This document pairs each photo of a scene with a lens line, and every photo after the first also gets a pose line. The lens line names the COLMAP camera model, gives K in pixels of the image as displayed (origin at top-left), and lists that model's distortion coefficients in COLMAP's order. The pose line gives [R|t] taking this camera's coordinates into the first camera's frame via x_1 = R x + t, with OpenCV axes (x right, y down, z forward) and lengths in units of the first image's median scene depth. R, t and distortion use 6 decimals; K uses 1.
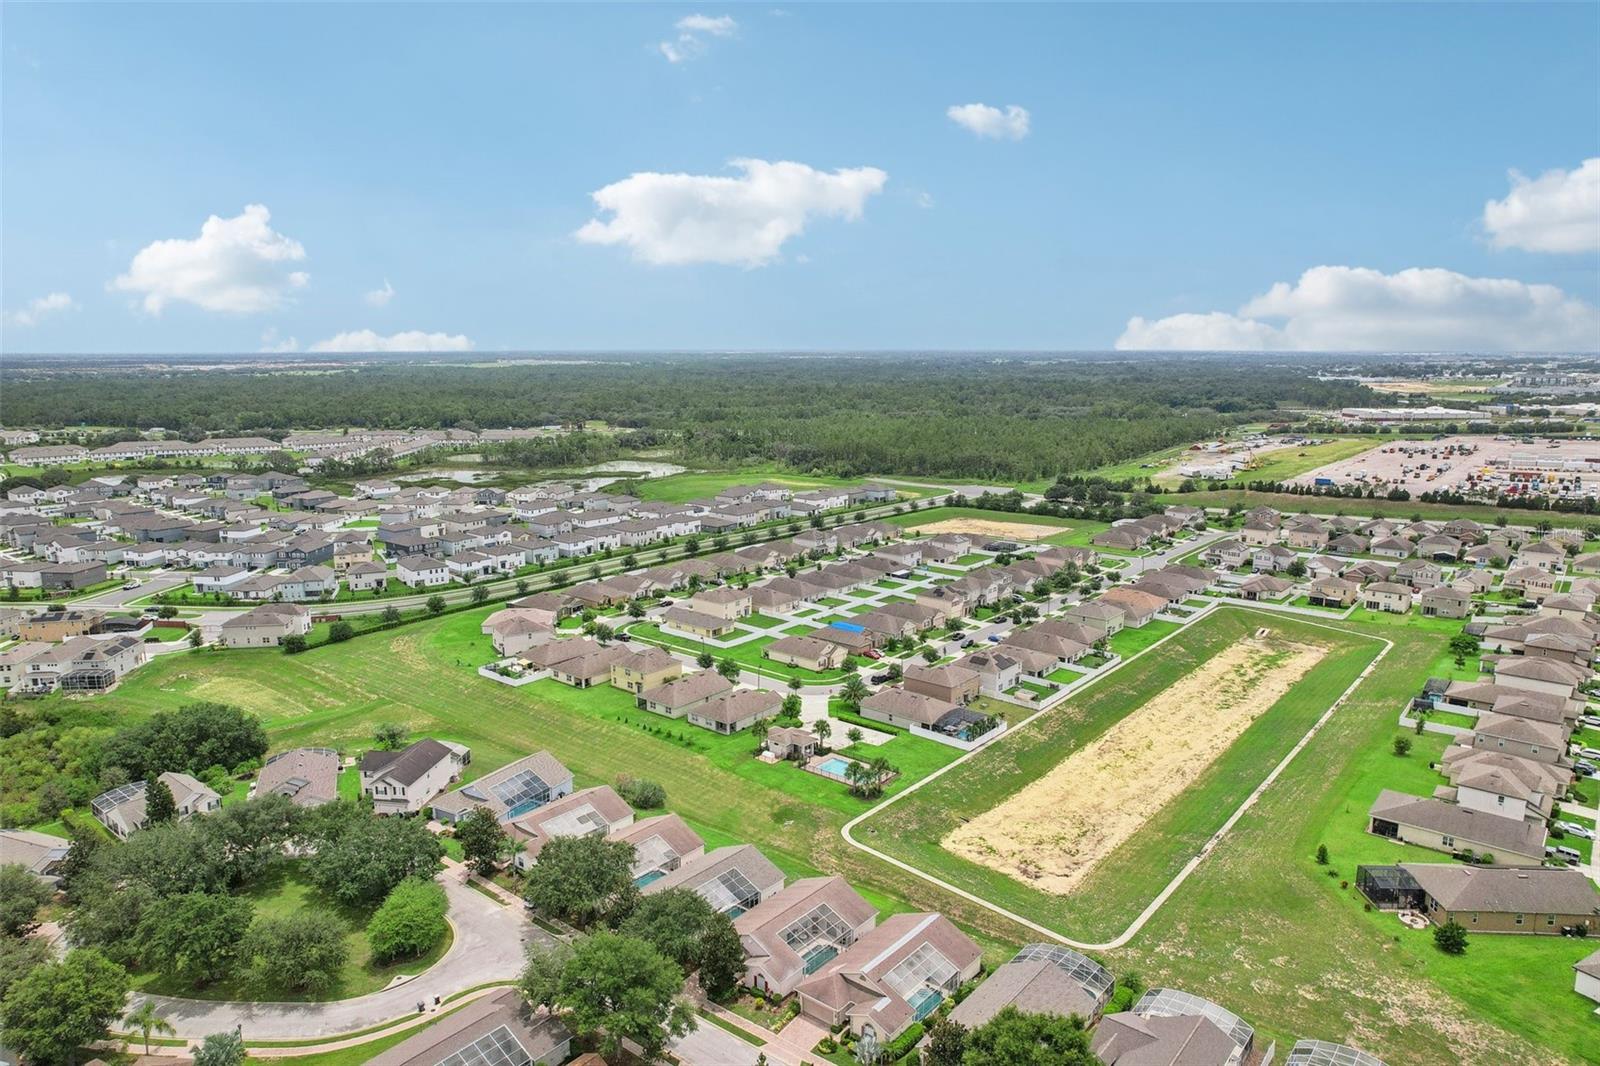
lens RADIAL K [[1046.7, 0, 793.6], [0, 1046.7, 529.3], [0, 0, 1]] dist [-0.032354, 0.002523]
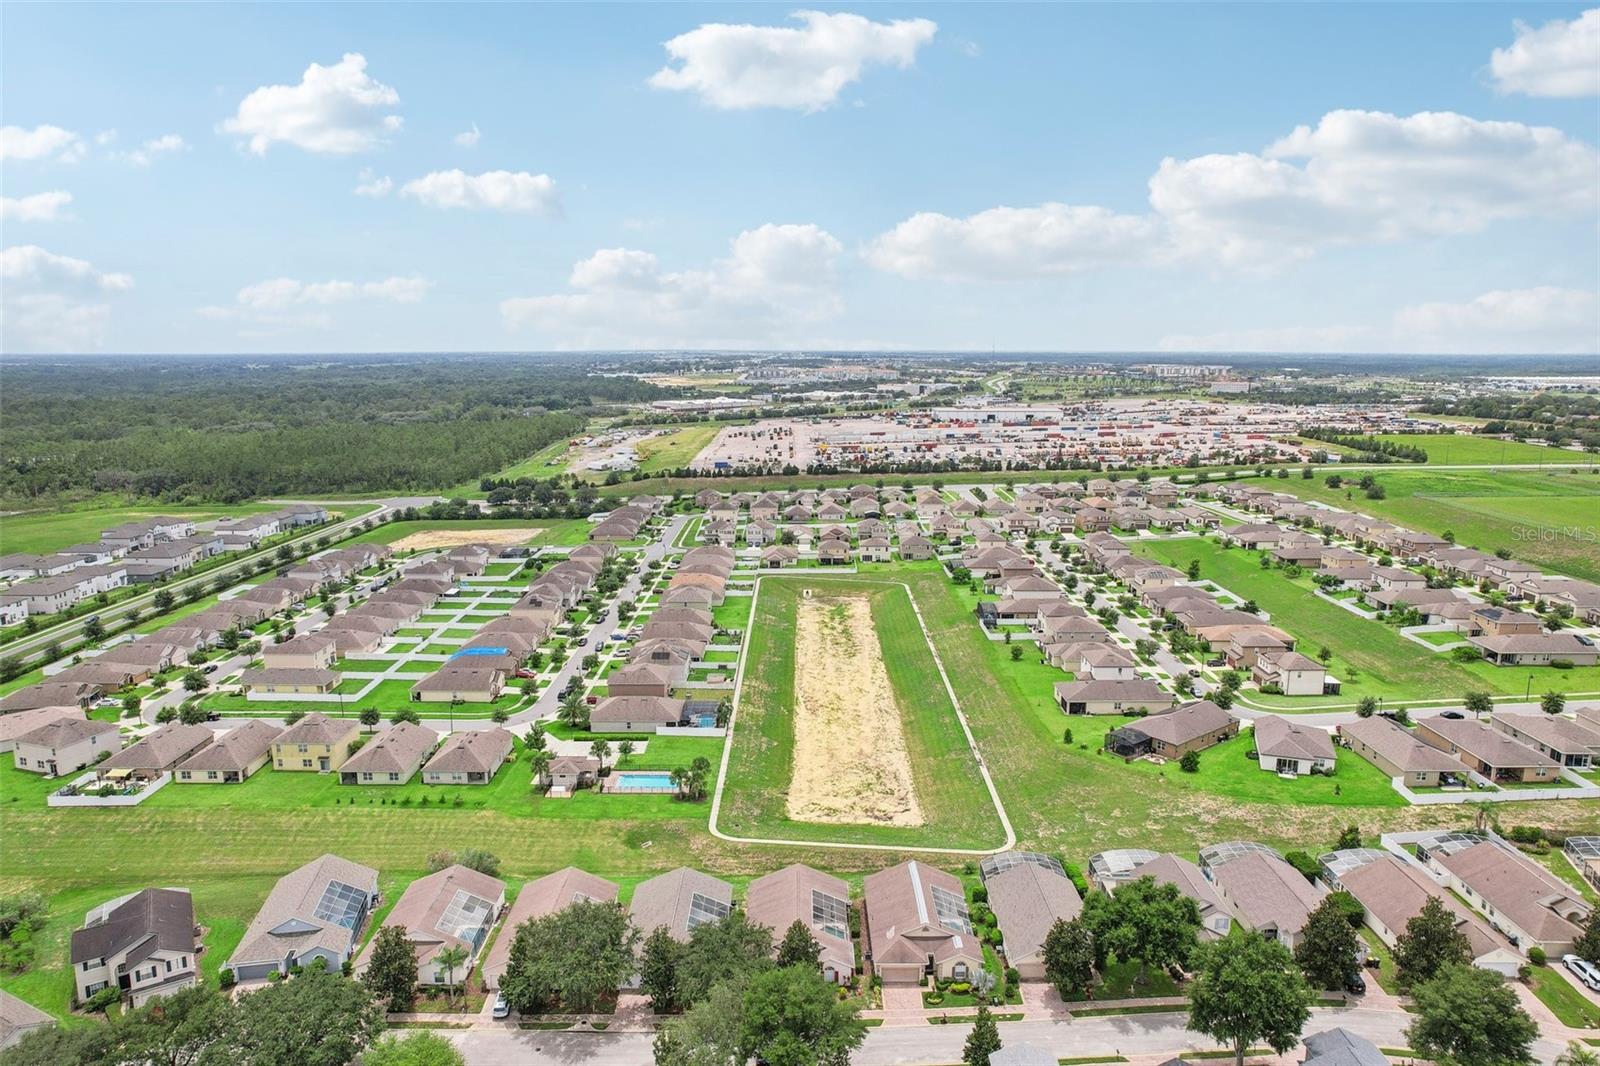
lens RADIAL K [[1044.7, 0, 809.2], [0, 1044.7, 545.4], [0, 0, 1]] dist [-0.075253, 0.082471]
pose [[0.764982, -0.120524, 0.632674, -0.336327], [0.111644, 0.992278, 0.054037, -0.019818], [-0.634301, 0.029297, 0.772530, 0.116153]]
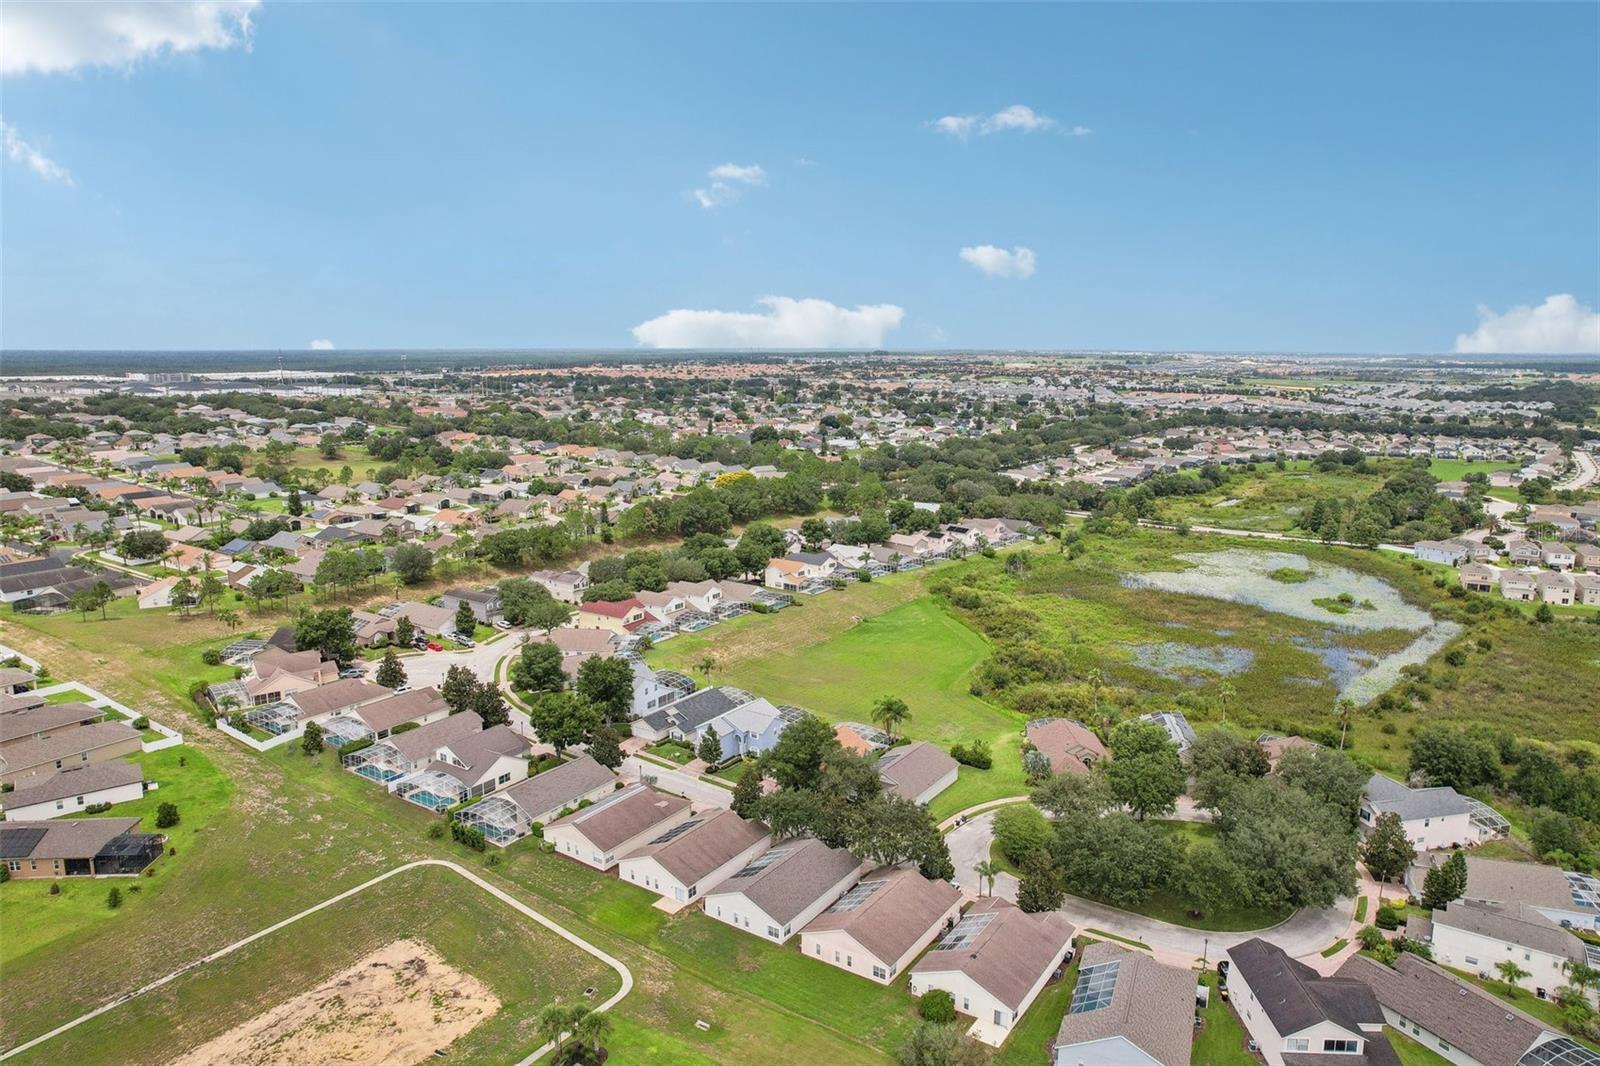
lens RADIAL K [[1057.4, 0, 809.2], [0, 1057.4, 531.0], [0, 0, 1]] dist [-0.063019, 0.066483]
pose [[-0.994703, 0.020270, -0.100774, -0.008673], [-0.016154, 0.937356, 0.347998, -0.201357], [0.101515, 0.347783, -0.932063, 1.128798]]
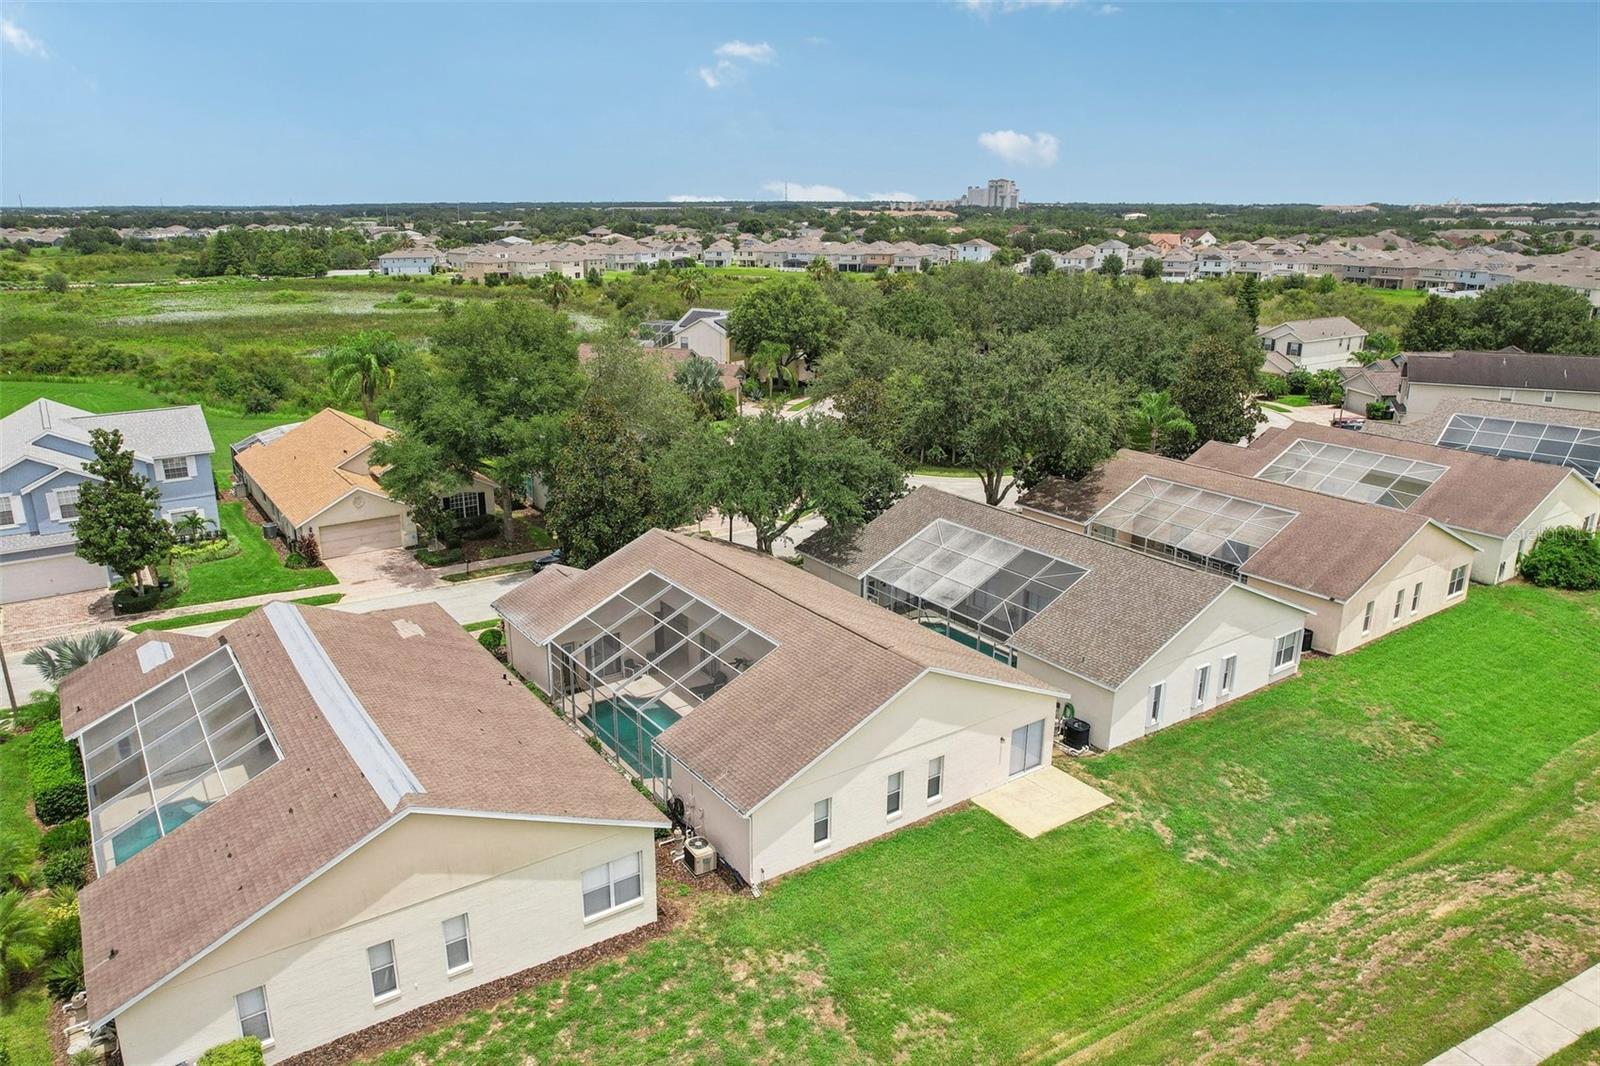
lens RADIAL K [[1095.6, 0, 801.4], [0, 1095.6, 495.9], [0, 0, 1]] dist [-0.074086, 0.083679]
pose [[-0.262217, 0.254423, -0.930866, 0.160247], [-0.165689, 0.938424, 0.303162, 0.137425], [0.950678, 0.233728, -0.203915, 0.610626]]
